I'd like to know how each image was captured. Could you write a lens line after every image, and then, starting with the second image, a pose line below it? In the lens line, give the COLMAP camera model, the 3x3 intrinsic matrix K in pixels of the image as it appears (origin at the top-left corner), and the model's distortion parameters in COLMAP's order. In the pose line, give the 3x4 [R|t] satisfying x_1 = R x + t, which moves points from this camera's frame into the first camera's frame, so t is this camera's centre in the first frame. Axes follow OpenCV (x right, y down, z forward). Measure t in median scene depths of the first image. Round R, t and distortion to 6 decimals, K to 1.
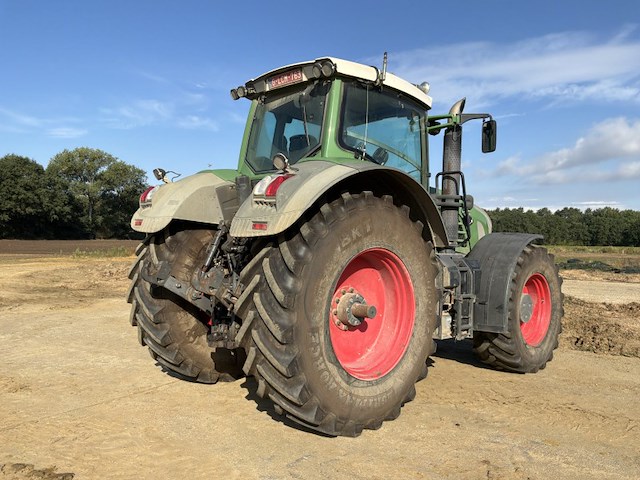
lens RADIAL K [[527.4, 0, 316.7], [0, 527.4, 239.4], [0, 0, 1]] dist [0.045753, -0.070997]
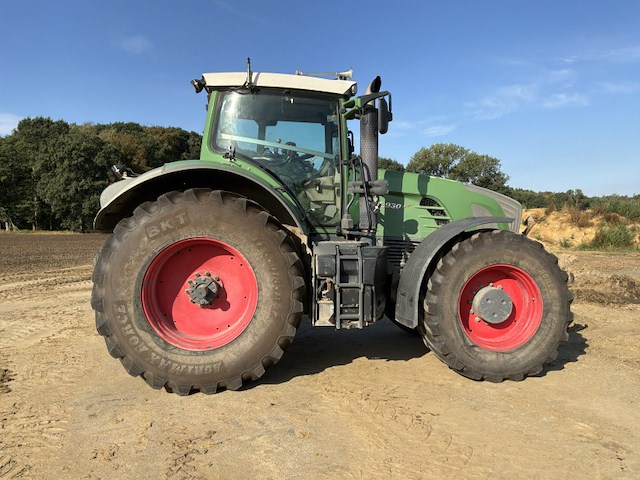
lens RADIAL K [[527.4, 0, 316.1], [0, 527.4, 237.6], [0, 0, 1]] dist [0.045753, -0.070997]
pose [[0.791487, -0.012695, -0.611054, 1.001013], [0.023357, 0.999682, 0.009486, 0.011261], [0.610739, -0.021781, 0.791532, 0.237205]]
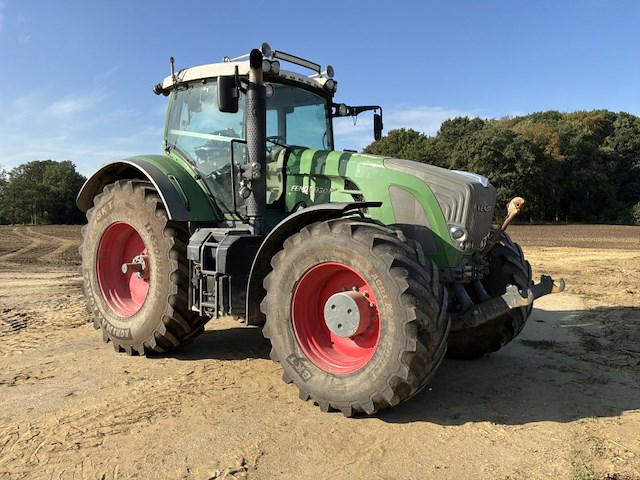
lens RADIAL K [[527.4, 0, 313.9], [0, 527.4, 240.9], [0, 0, 1]] dist [0.045753, -0.070997]
pose [[0.148872, 0.022057, -0.988611, 1.509681], [-0.002774, 0.999757, 0.021888, 0.034452], [0.988853, -0.000516, 0.148897, 1.259201]]
